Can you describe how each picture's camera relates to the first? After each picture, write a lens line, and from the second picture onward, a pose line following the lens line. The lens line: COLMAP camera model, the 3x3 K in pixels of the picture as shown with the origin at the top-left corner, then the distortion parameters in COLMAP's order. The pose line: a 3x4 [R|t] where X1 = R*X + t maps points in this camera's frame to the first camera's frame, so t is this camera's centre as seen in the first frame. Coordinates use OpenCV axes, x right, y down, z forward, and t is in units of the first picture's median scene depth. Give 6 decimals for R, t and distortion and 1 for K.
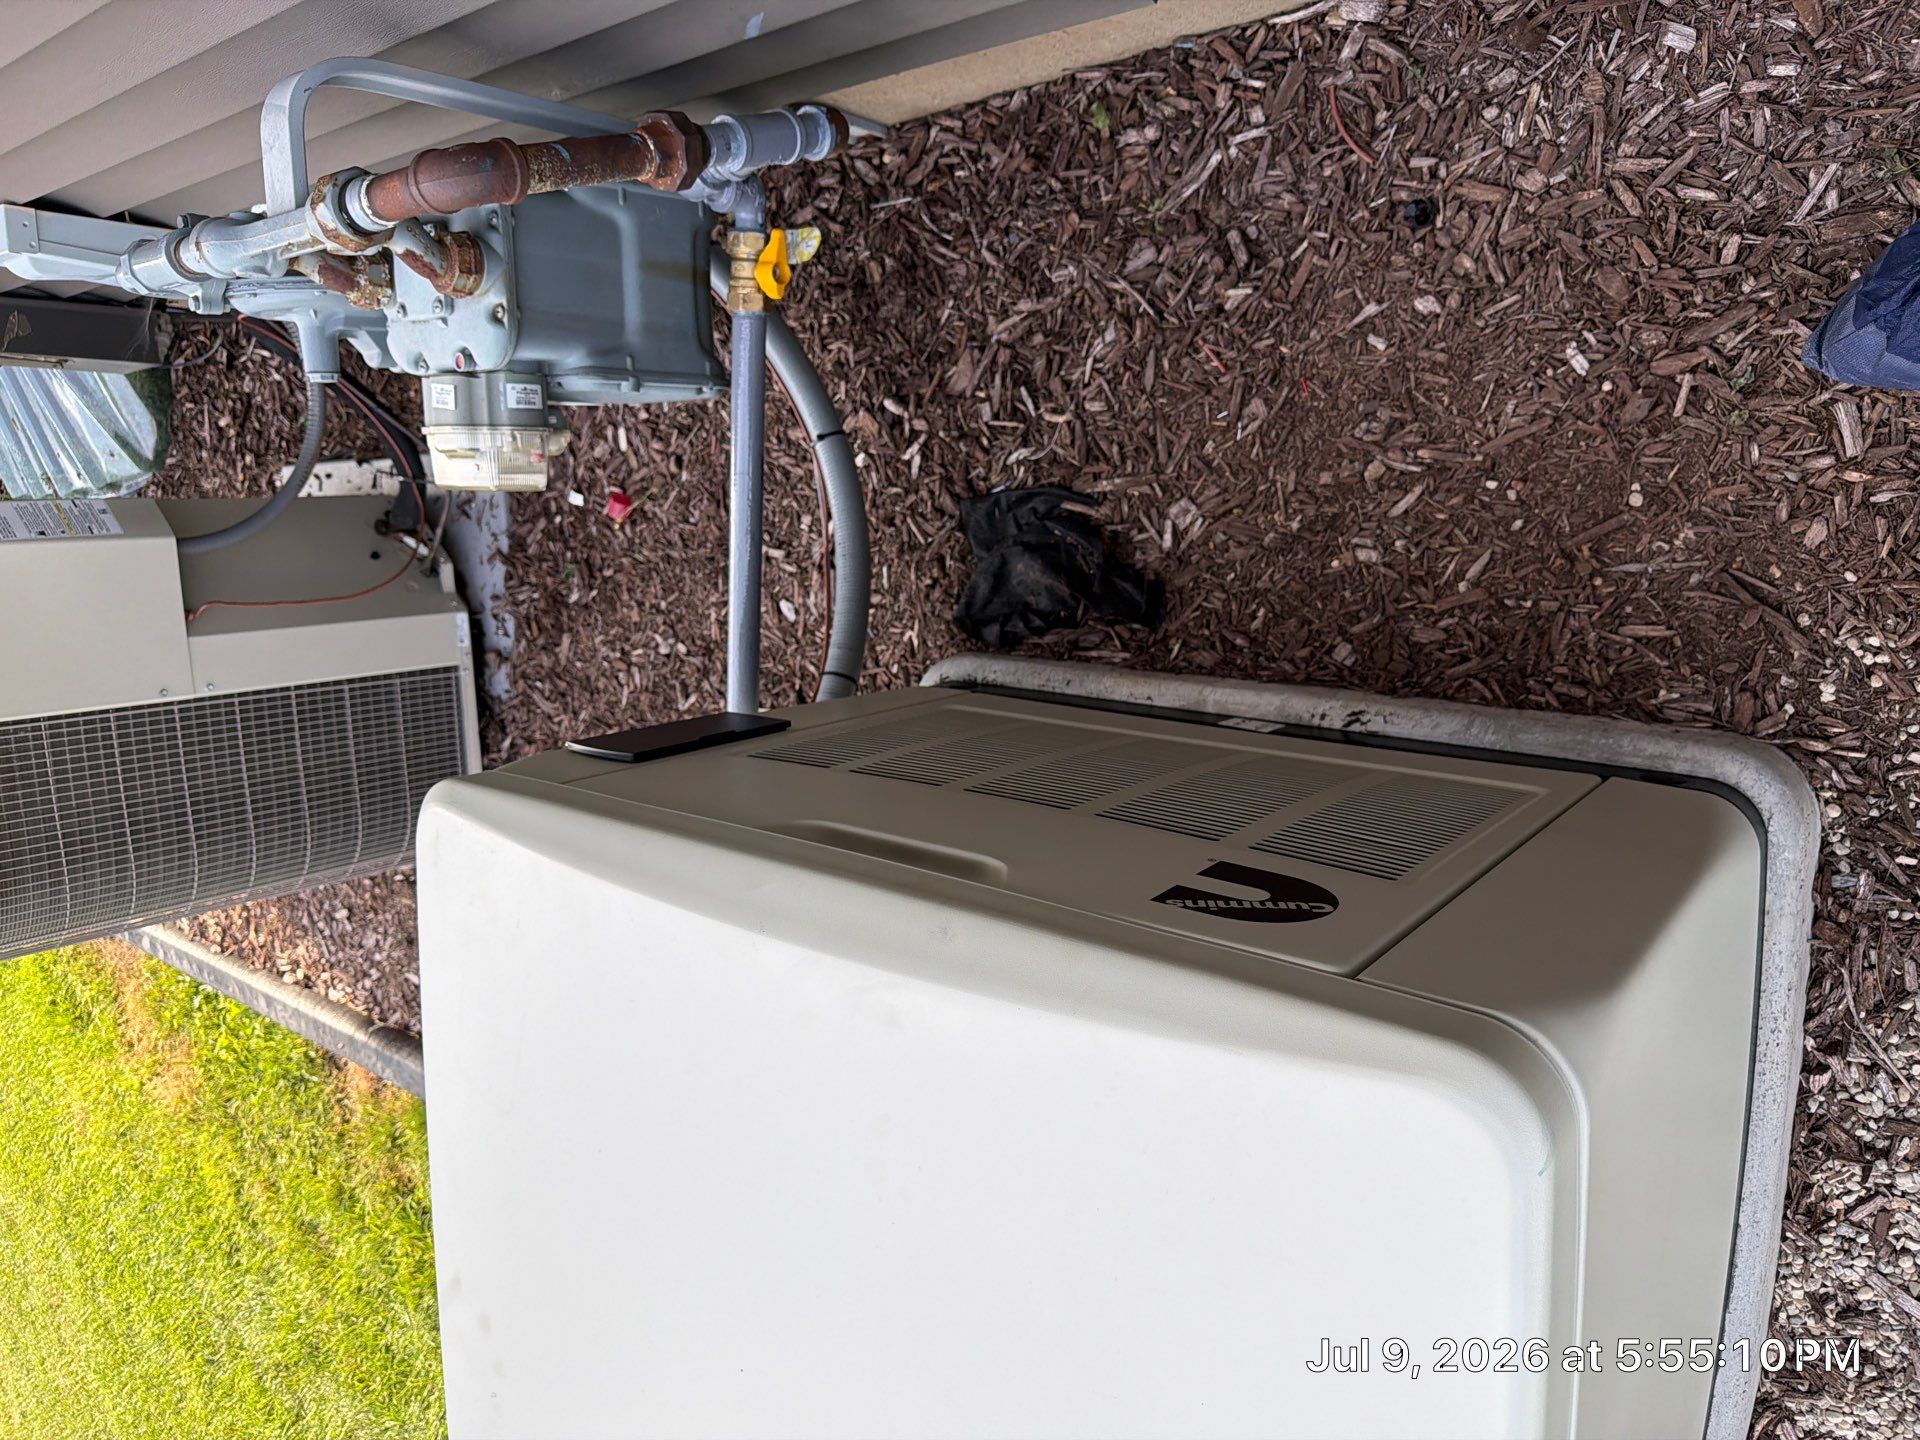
lens RADIAL K [[1372.2, 0, 953.0], [0, 1372.2, 735.2], [0, 0, 1]] dist [0.141676, -0.284150]
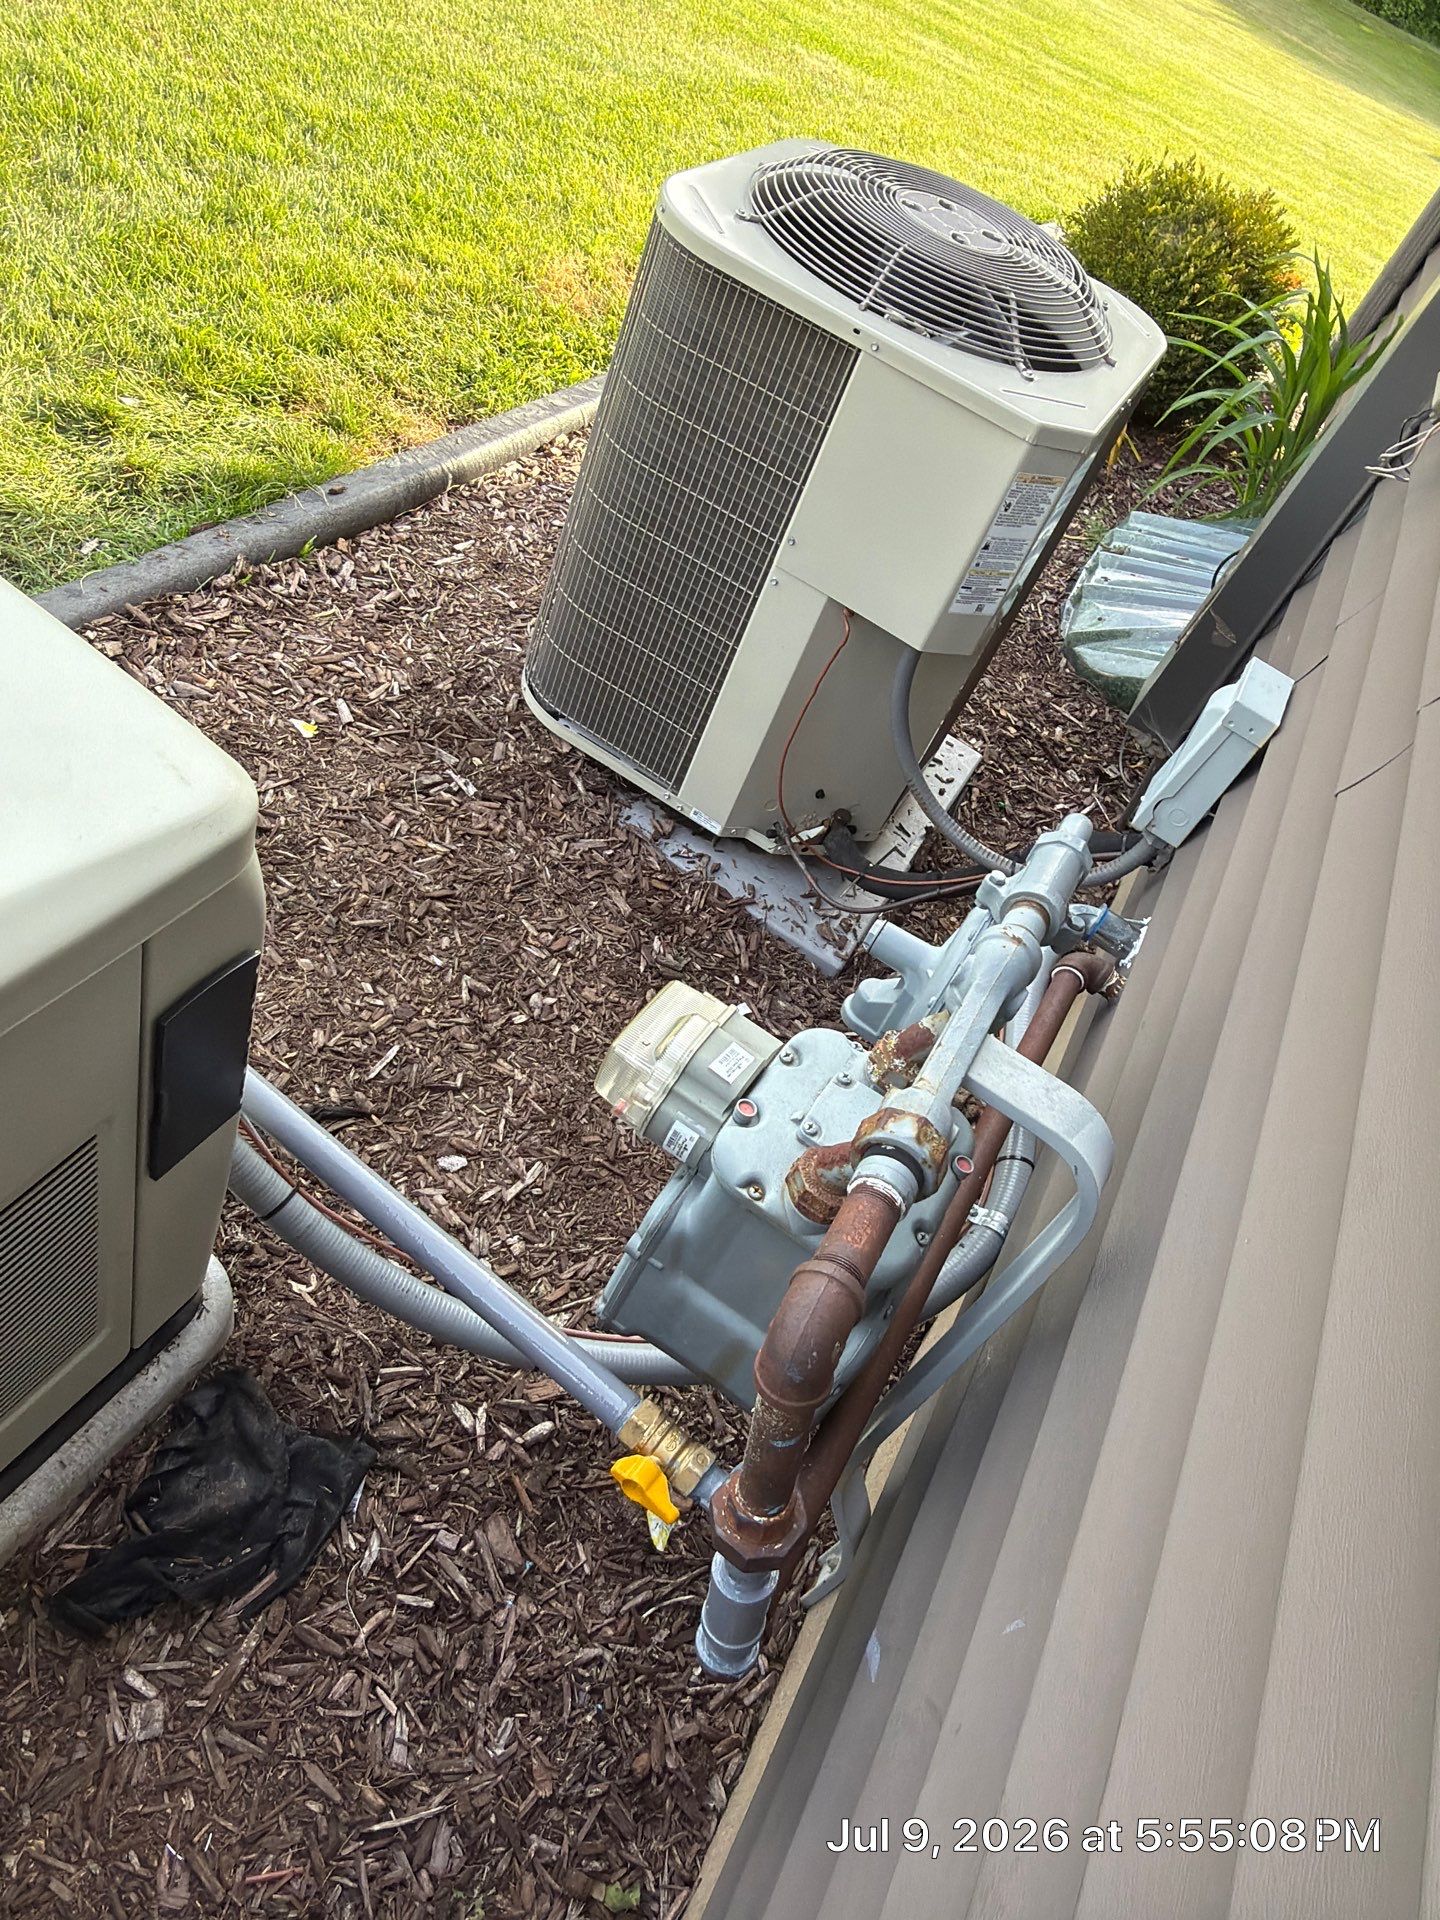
lens RADIAL K [[1401.3, 0, 720.0], [0, 1401.3, 960.0], [0, 0, 1]] dist [0.001393, -0.012894]
pose [[-0.565501, 0.812859, -0.139531, -0.198504], [-0.814257, -0.577158, -0.062249, -0.101534], [-0.131131, 0.078412, 0.988259, 0.121118]]
